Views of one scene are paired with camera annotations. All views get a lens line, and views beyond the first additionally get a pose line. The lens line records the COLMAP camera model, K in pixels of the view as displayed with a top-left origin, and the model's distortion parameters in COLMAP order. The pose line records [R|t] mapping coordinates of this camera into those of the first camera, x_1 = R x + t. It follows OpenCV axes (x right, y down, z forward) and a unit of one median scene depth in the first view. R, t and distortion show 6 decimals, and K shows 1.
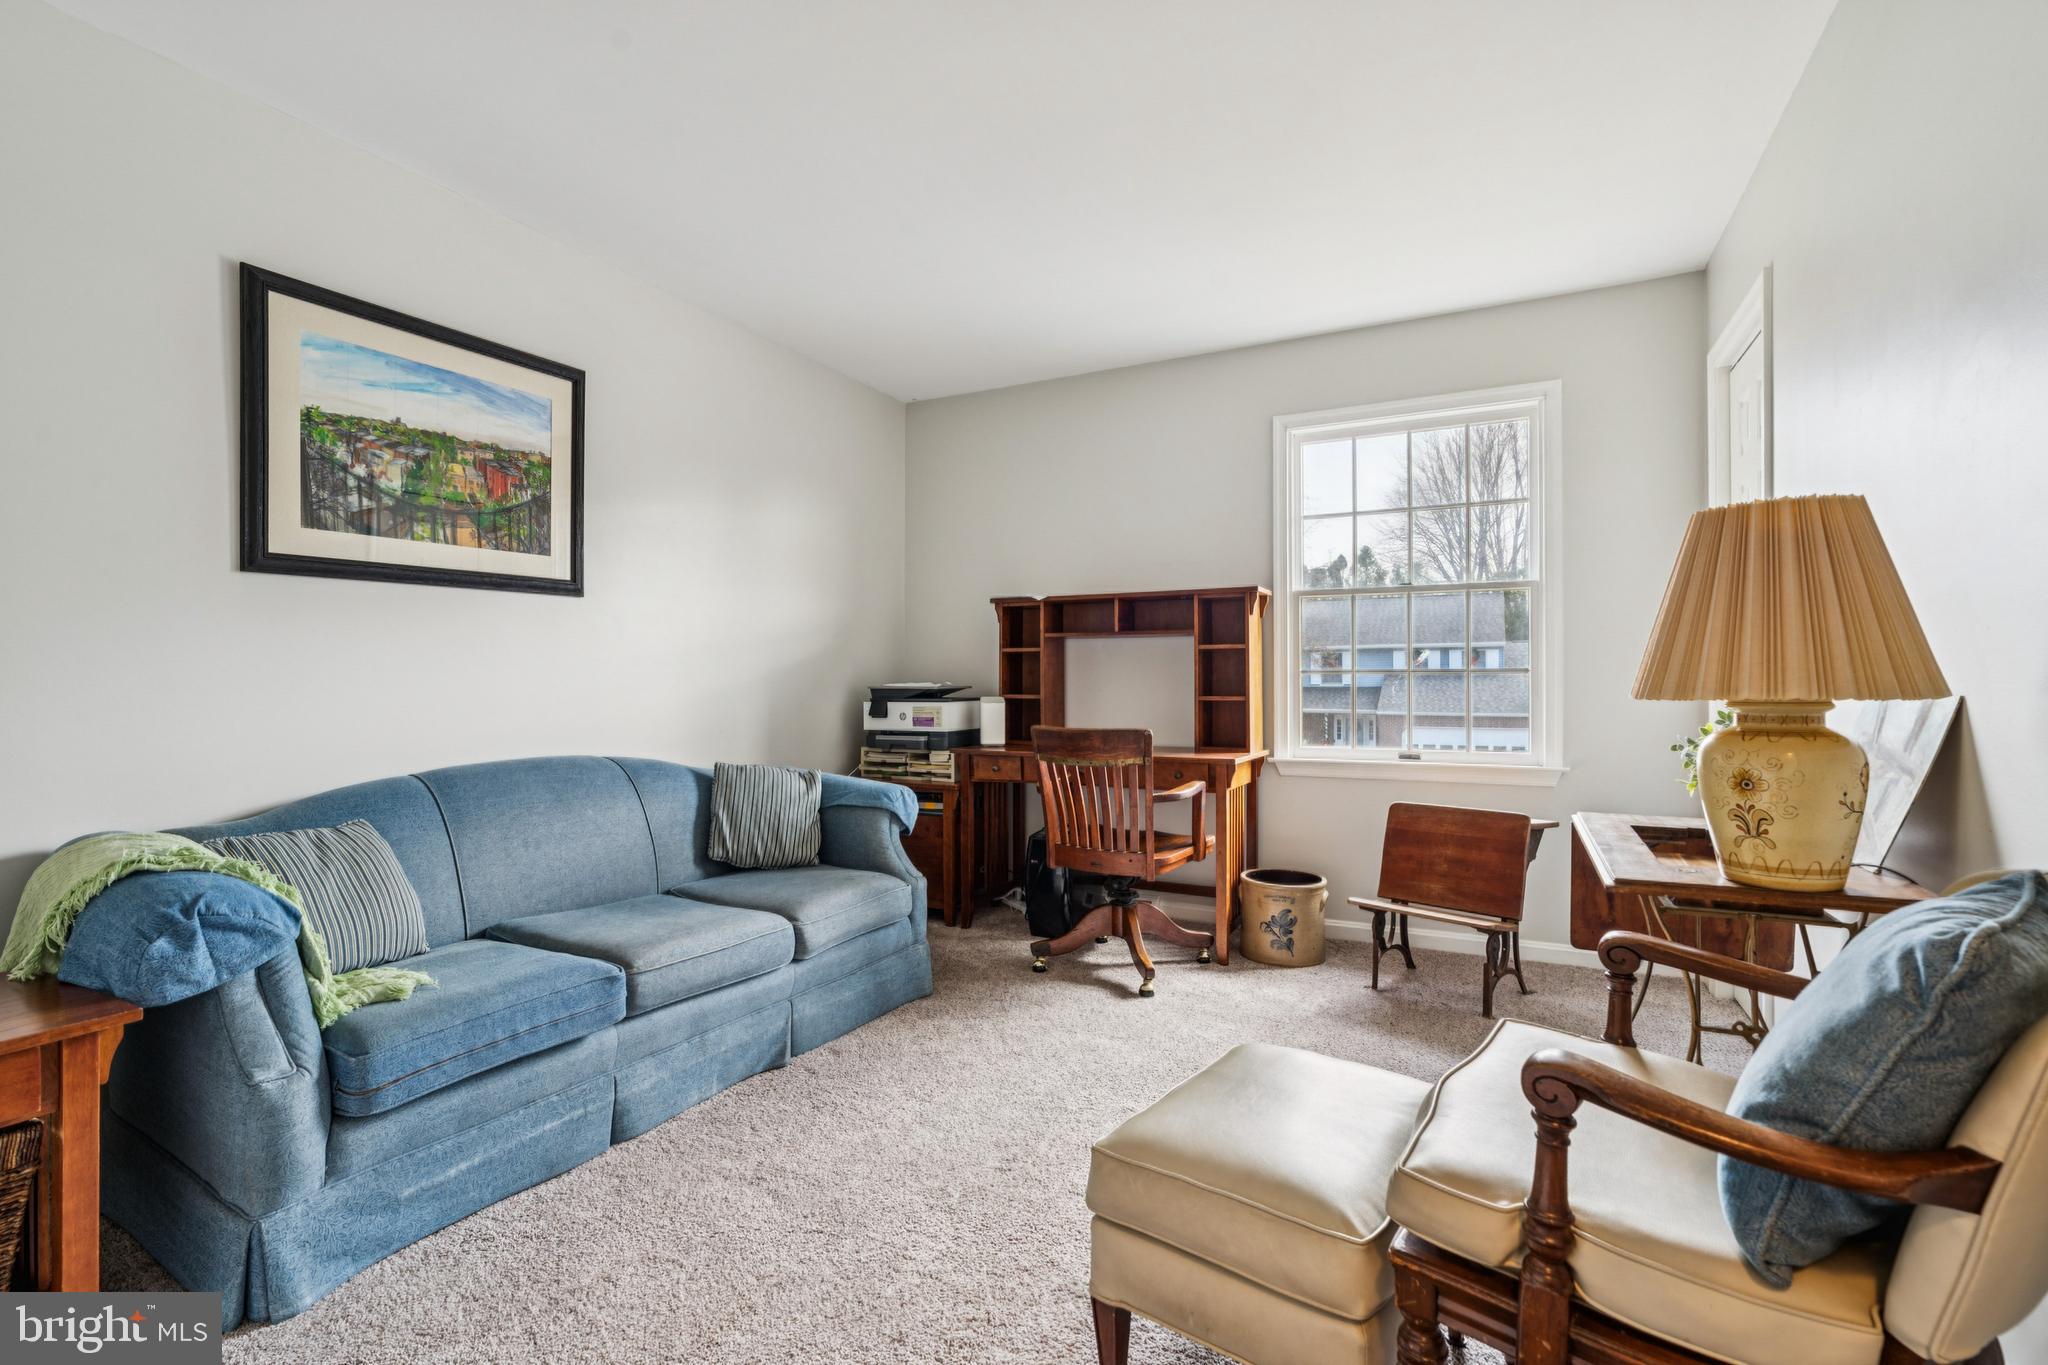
lens RADIAL K [[935.7, 0, 1024.0], [0, 935.7, 682.5], [0, 0, 1]] dist [-0.004460, -0.000177]
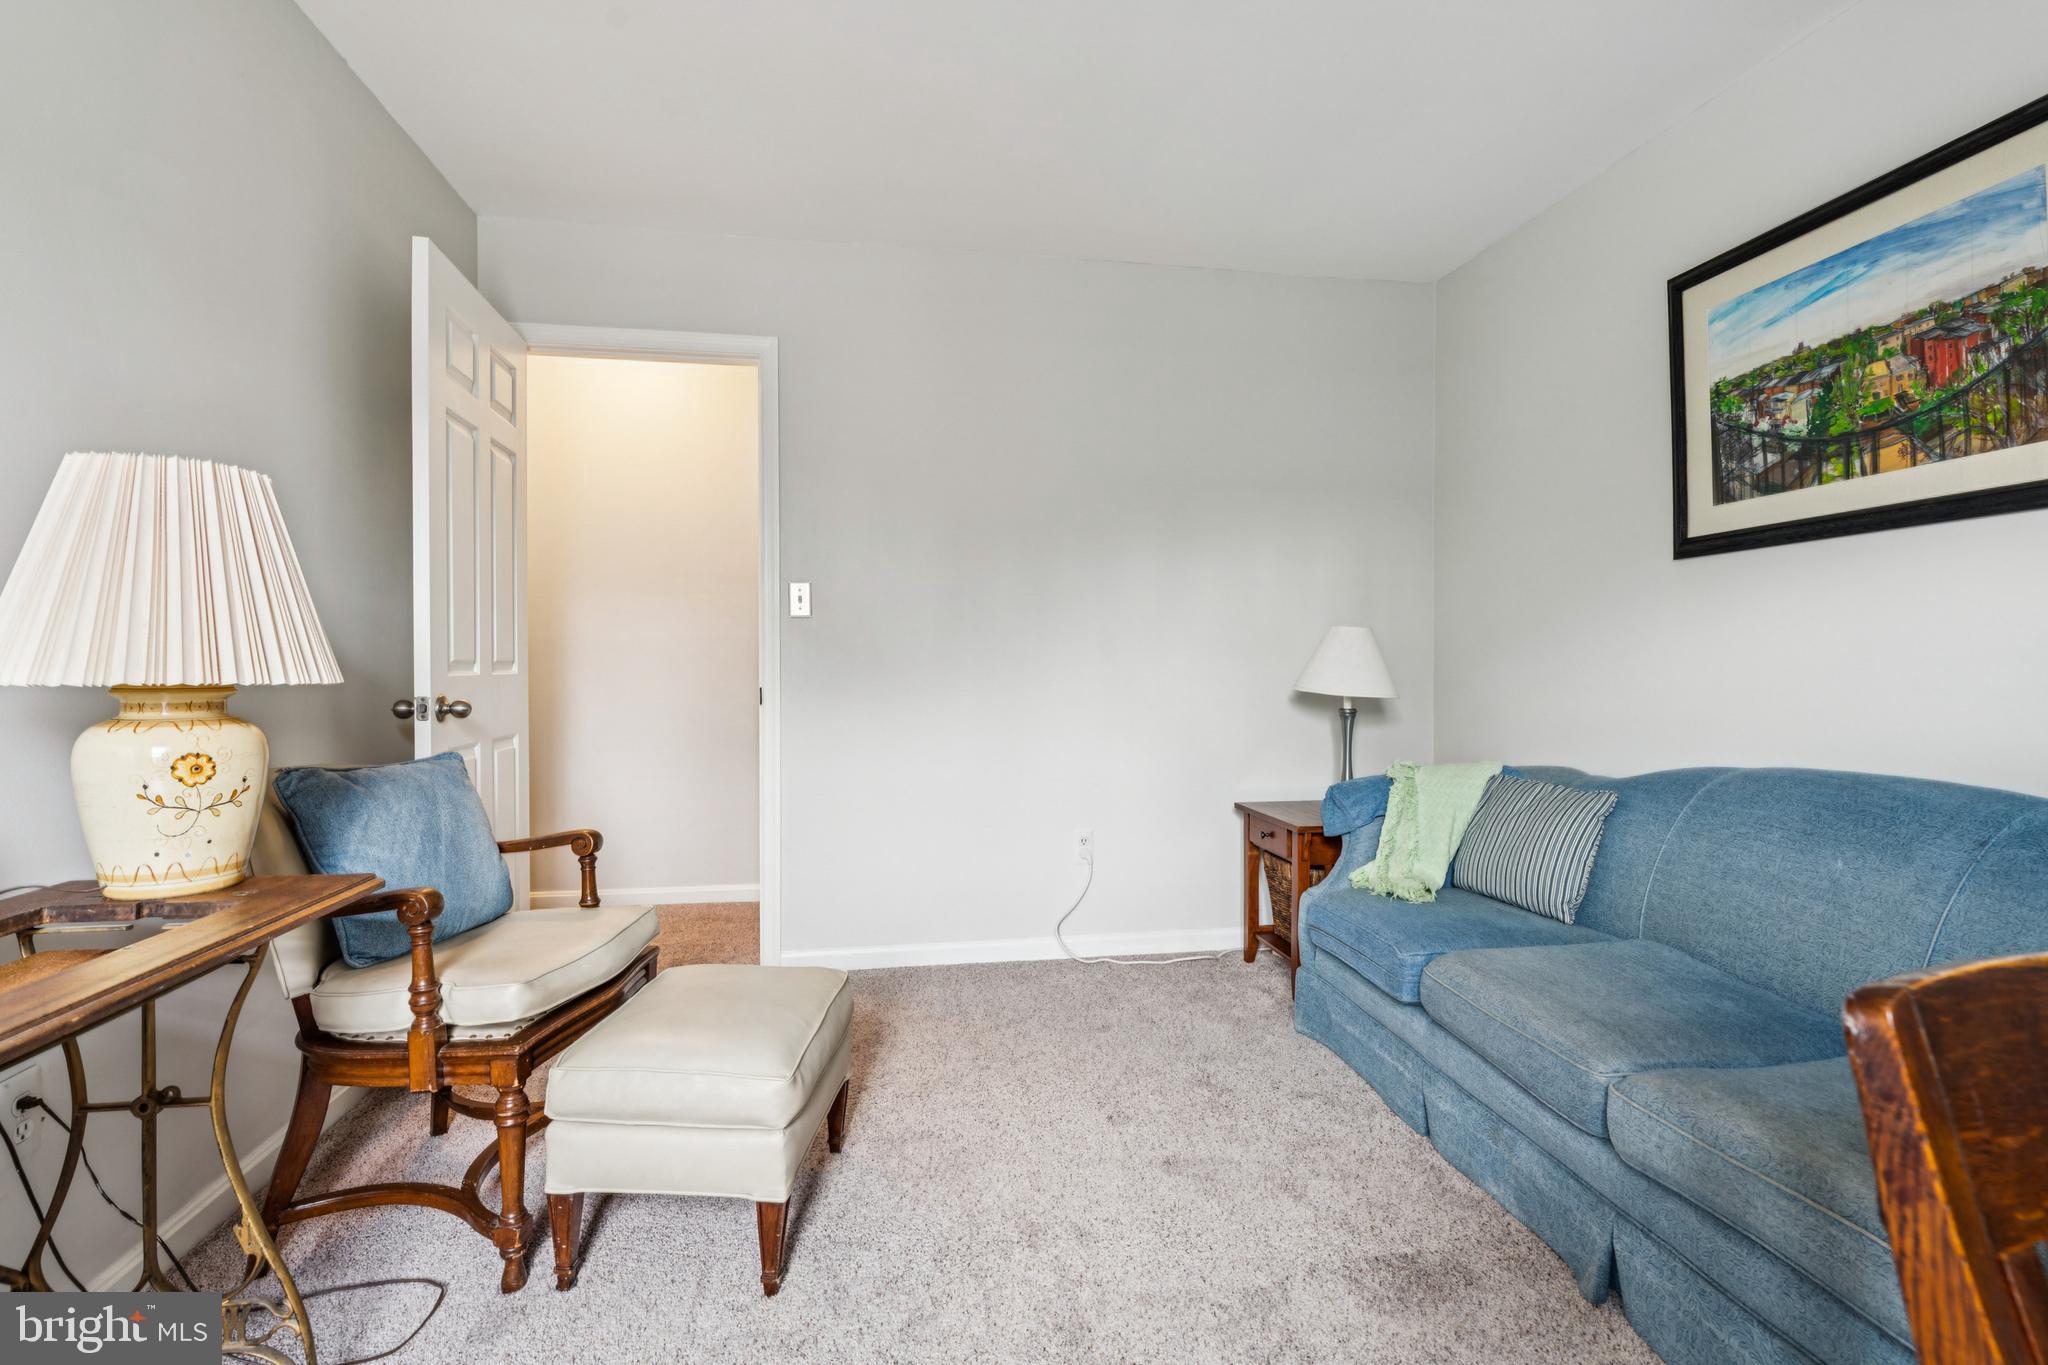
lens RADIAL K [[935.7, 0, 1024.0], [0, 935.7, 682.5], [0, 0, 1]] dist [-0.004460, -0.000177]
pose [[-0.799540, 0.016838, -0.600377, 0.388354], [0.001275, 0.999652, 0.026337, -0.003888], [0.600612, 0.020292, -0.799283, 1.254530]]
